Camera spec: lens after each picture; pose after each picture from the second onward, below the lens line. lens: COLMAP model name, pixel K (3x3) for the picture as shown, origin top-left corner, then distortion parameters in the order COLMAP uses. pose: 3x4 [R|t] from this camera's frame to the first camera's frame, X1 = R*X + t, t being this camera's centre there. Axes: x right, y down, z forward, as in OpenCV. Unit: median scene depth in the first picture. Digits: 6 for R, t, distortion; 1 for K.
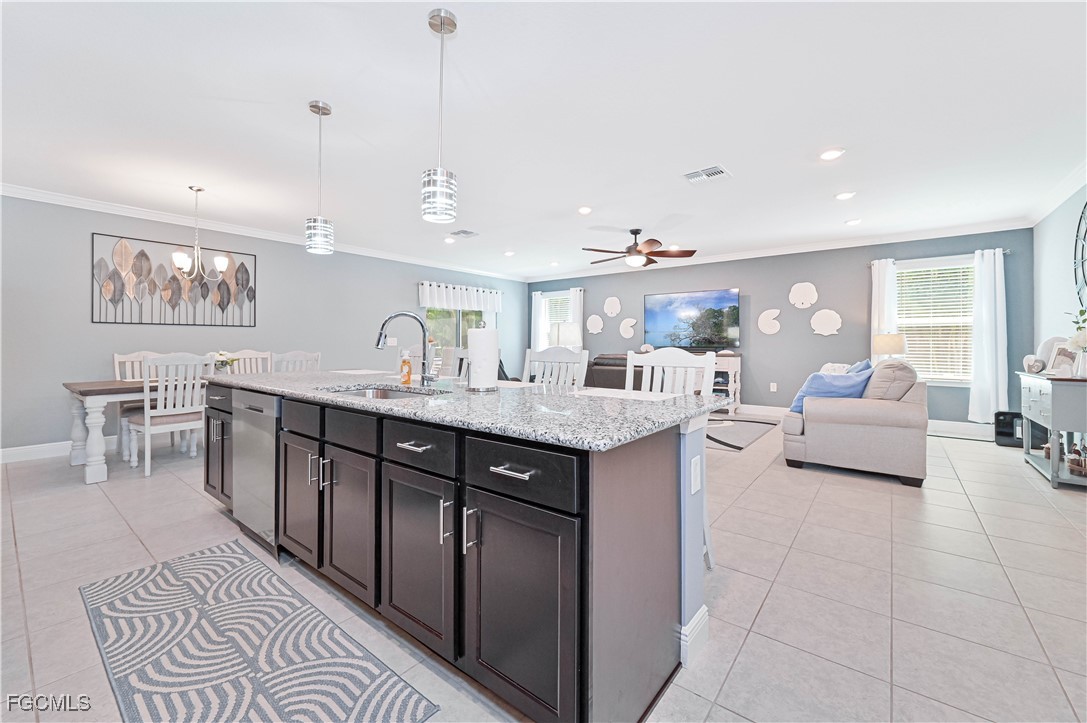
lens RADIAL K [[436.5, 0, 546.4], [0, 436.5, 348.4], [0, 0, 1]] dist [-0.000444, -0.000119]
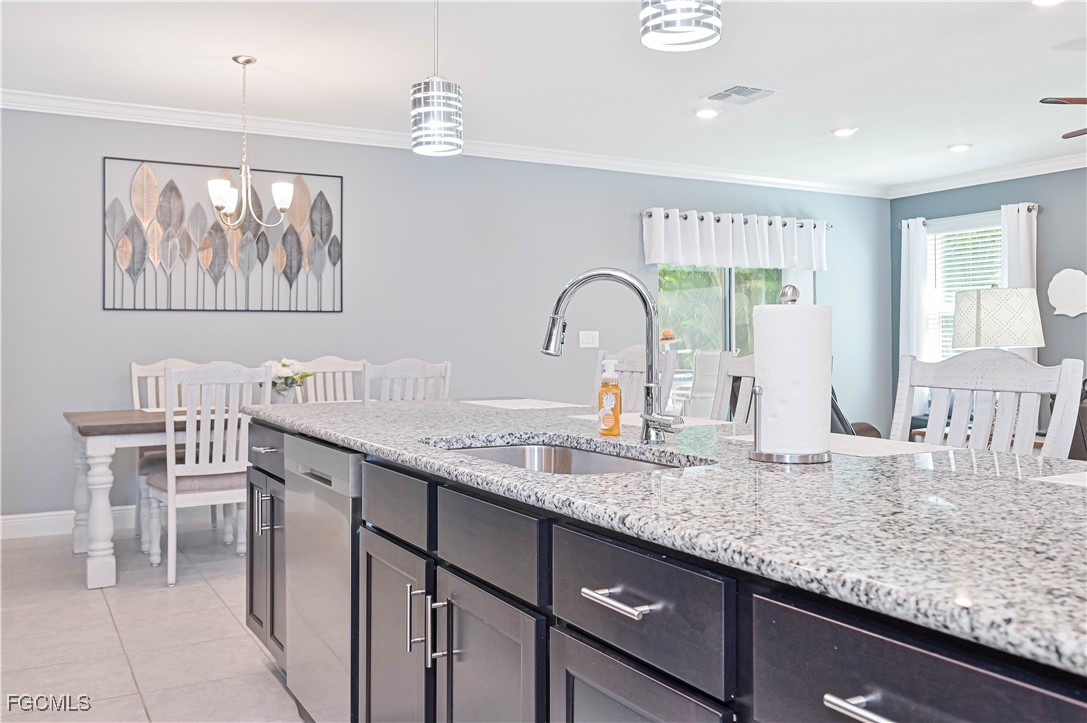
lens RADIAL K [[937.5, 0, 543.0], [0, 937.5, 321.2], [0, 0, 1]] dist [-0.007862, -0.002214]
pose [[0.923492, -0.013527, -0.383379, -0.015491], [0.000510, 0.999421, -0.034033, -0.000646], [0.383617, 0.031233, 0.922964, 0.071390]]
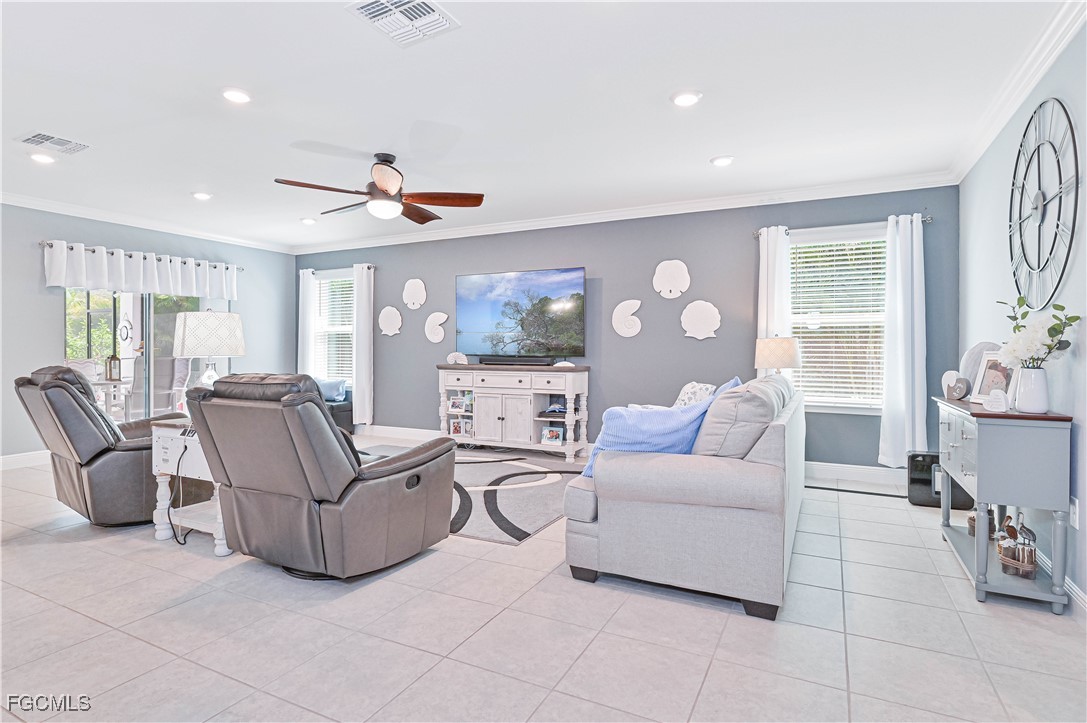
lens RADIAL K [[555.6, 0, 543.5], [0, 555.6, 361.5], [0, 0, 1]] dist [-0.003389, -0.000313]
pose [[0.981969, -0.003179, 0.189017, 0.382334], [0.001308, 0.999949, 0.010022, -0.007166], [-0.189039, -0.009594, 0.981923, 0.326463]]
